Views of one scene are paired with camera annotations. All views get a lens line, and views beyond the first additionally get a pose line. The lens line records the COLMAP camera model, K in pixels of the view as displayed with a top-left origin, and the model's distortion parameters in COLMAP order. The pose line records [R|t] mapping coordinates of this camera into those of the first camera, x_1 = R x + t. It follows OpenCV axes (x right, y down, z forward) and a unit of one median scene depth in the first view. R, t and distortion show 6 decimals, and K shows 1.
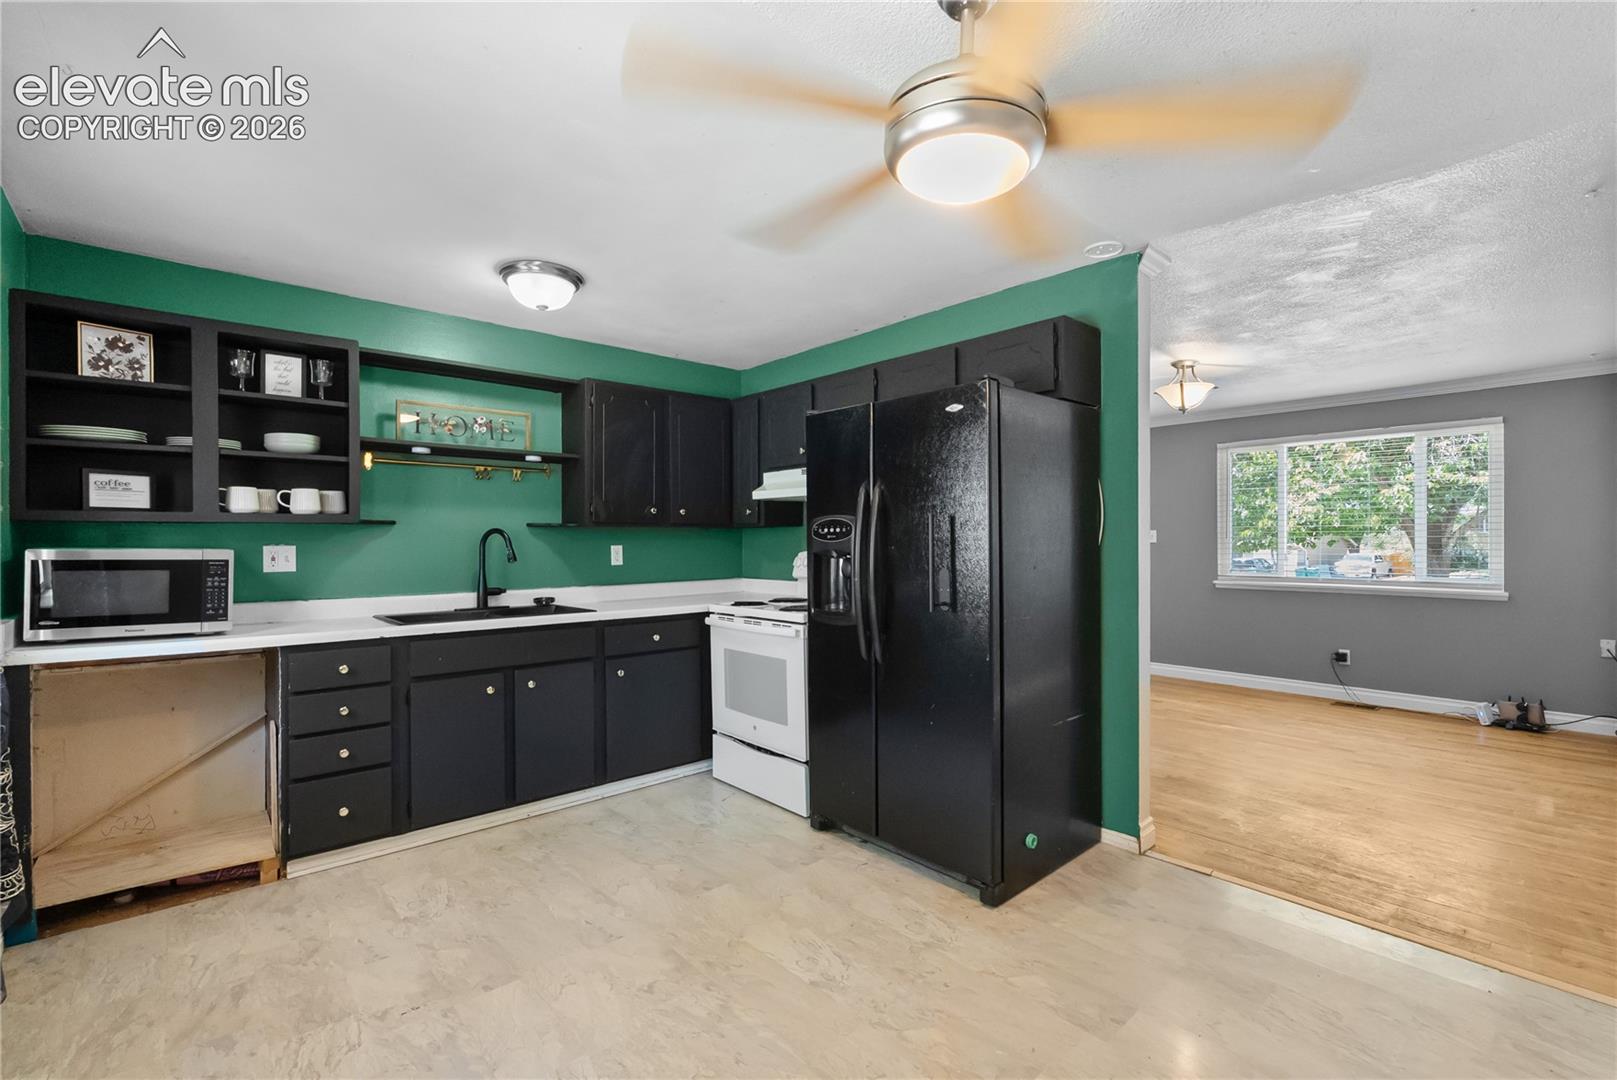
lens RADIAL K [[725.6, 0, 792.2], [0, 725.6, 539.1], [0, 0, 1]] dist [0.002697, 0.000970]
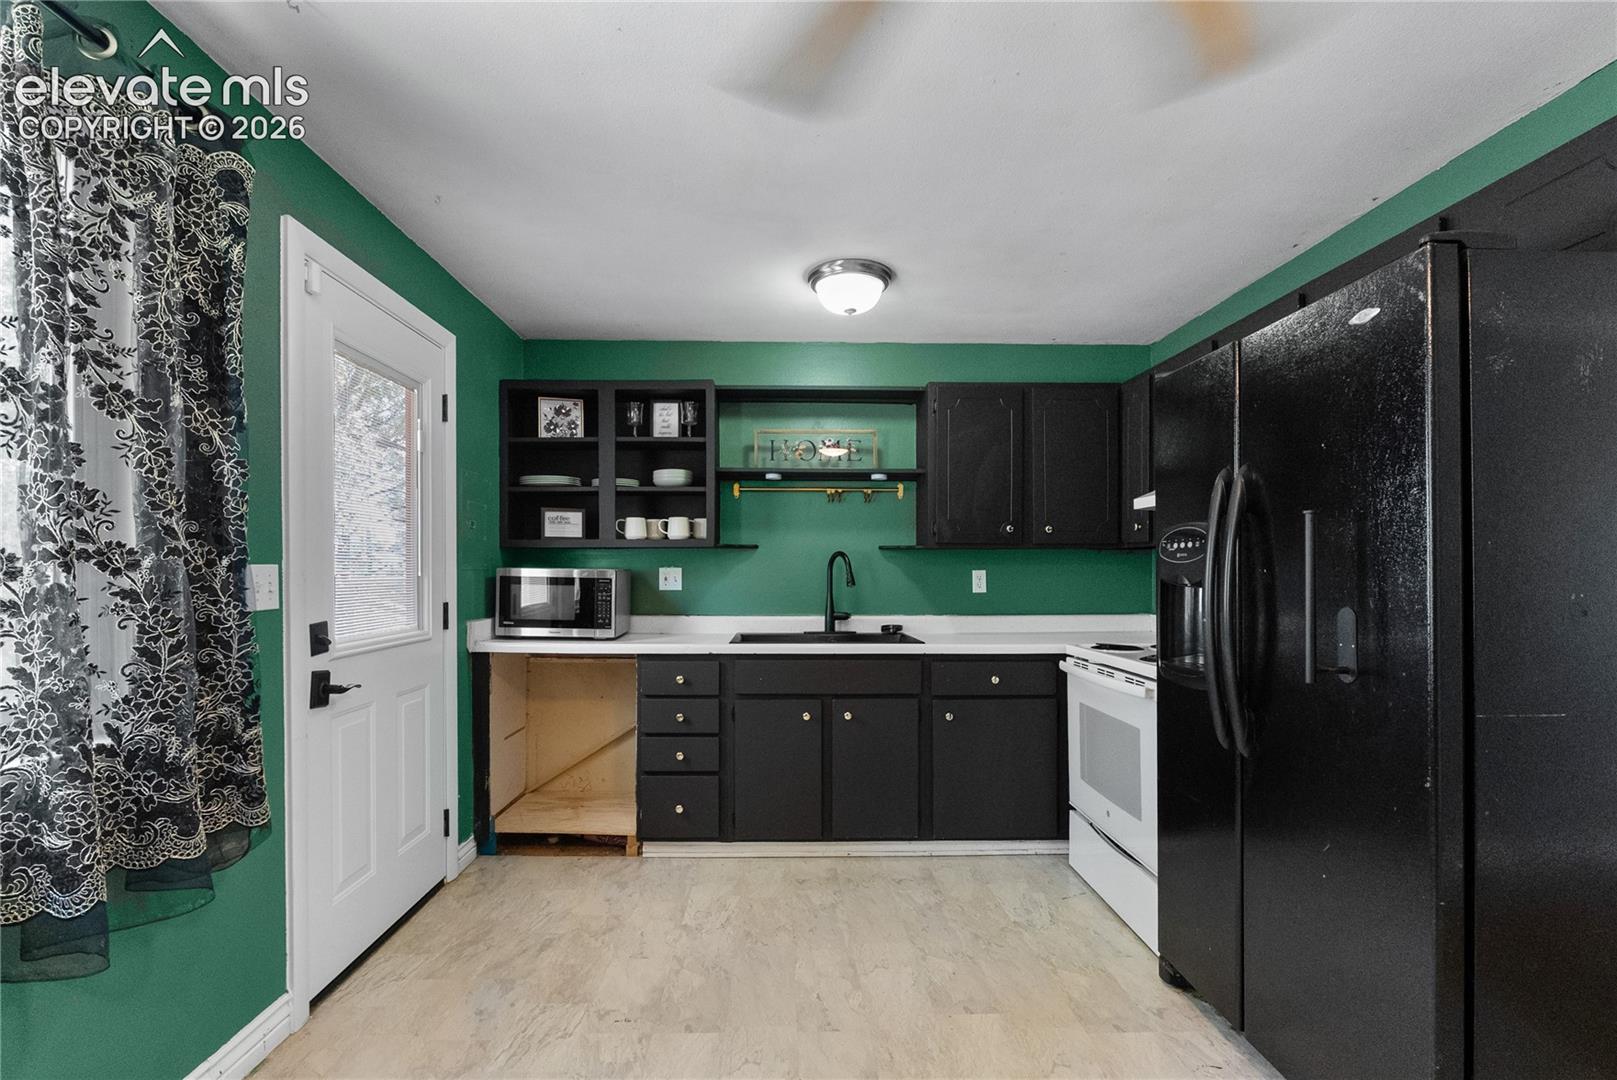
lens RADIAL K [[725.6, 0, 823.1], [0, 725.6, 572.7], [0, 0, 1]] dist [0.002697, 0.000970]
pose [[0.766041, 0.006056, -0.642763, 0.231895], [-0.004117, 0.999981, 0.004516, 0.011296], [0.642779, -0.000814, 0.766051, 0.275940]]
